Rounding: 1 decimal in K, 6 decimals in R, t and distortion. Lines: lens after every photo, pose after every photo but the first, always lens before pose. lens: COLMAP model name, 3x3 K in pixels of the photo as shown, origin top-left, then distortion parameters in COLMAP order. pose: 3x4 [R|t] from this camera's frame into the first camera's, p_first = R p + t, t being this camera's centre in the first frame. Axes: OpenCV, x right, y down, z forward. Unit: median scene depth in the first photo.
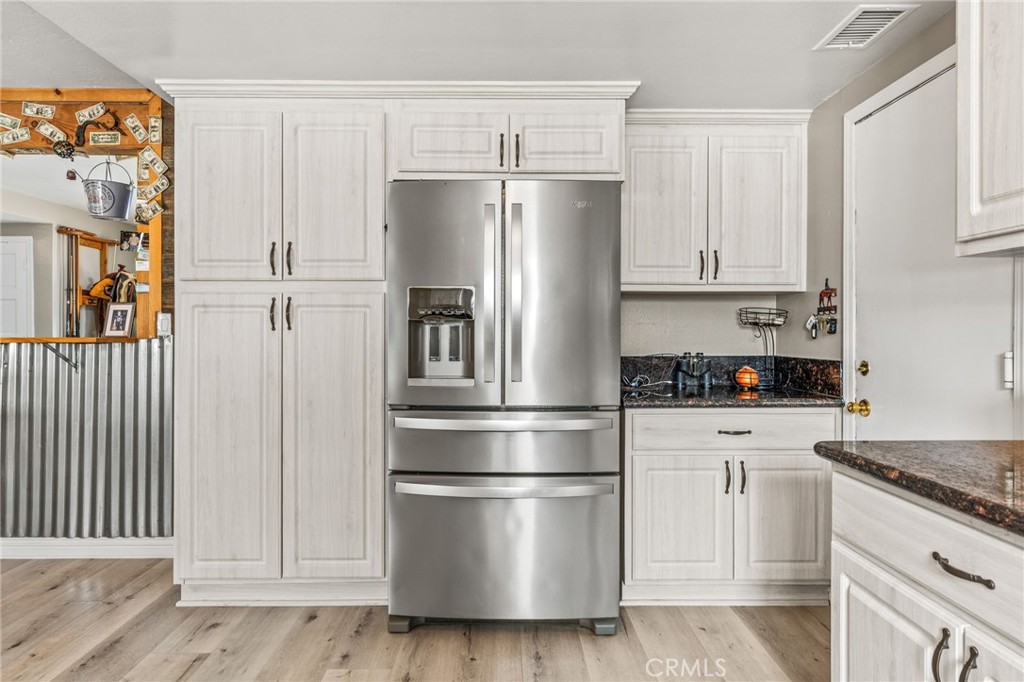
lens RADIAL K [[600.2, 0, 508.8], [0, 600.2, 332.9], [0, 0, 1]] dist [-0.000522, -0.000202]
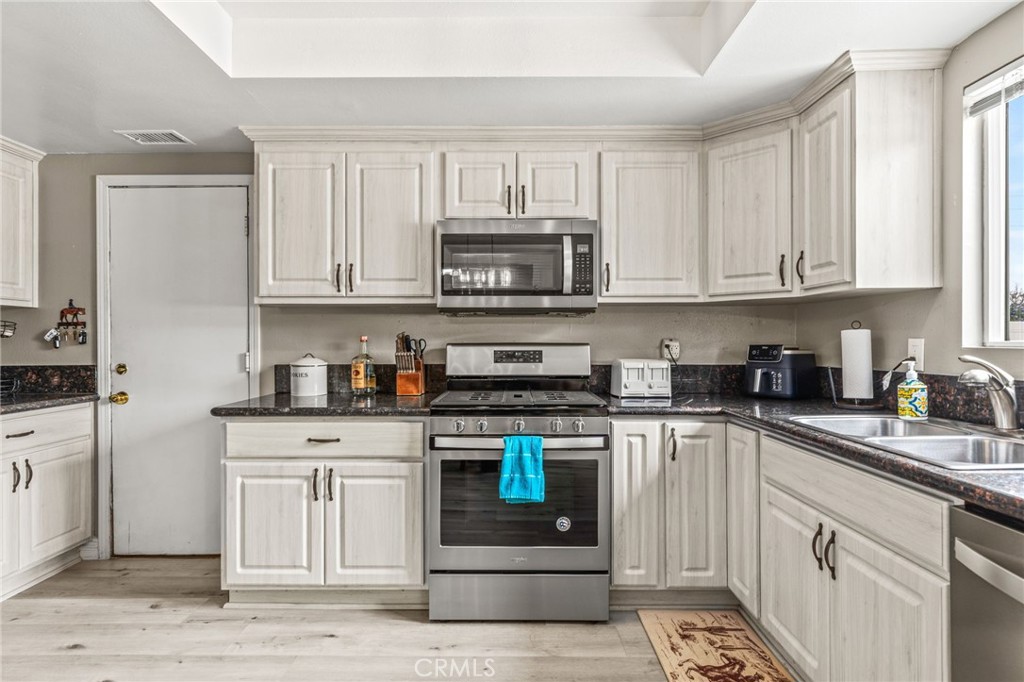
lens RADIAL K [[544.2, 0, 507.9], [0, 544.2, 339.8], [0, 0, 1]] dist [-0.001742, 0.000816]
pose [[0.015898, -0.000365, 0.999874, -0.603253], [0.005058, 0.999987, 0.000285, -0.003330], [-0.999861, 0.005053, 0.015900, 0.091457]]
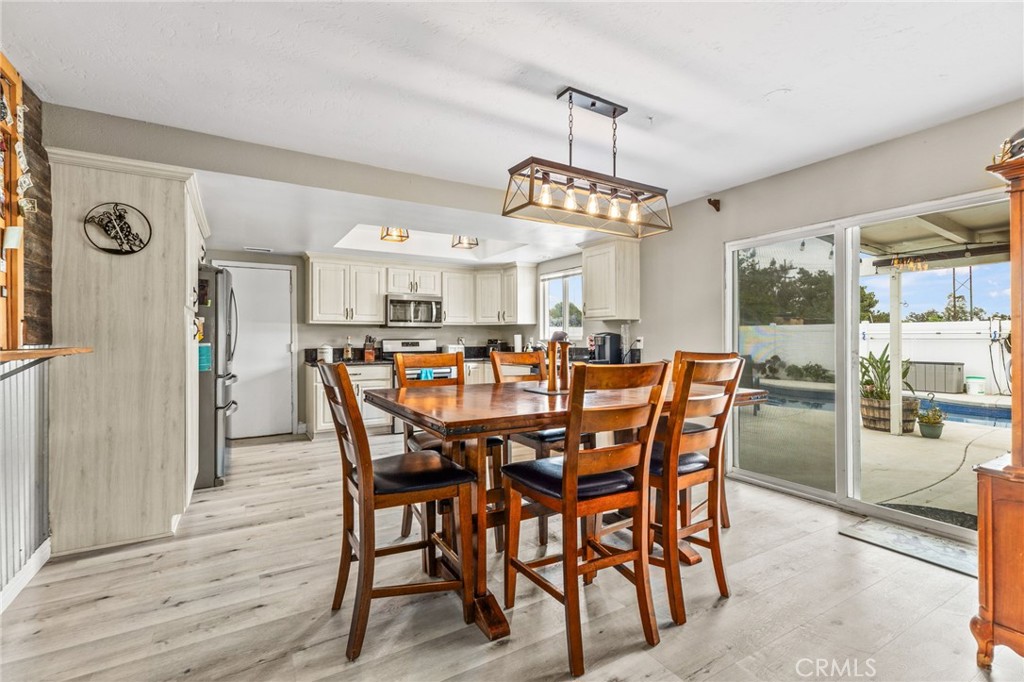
lens RADIAL K [[455.3, 0, 509.5], [0, 455.3, 335.2], [0, 0, 1]] dist [0.001464, 0.000248]
pose [[-0.498956, 0.003625, 0.866619, -1.909465], [0.005085, 0.999986, -0.001255, -0.011532], [-0.866612, 0.003780, -0.498968, 0.860361]]
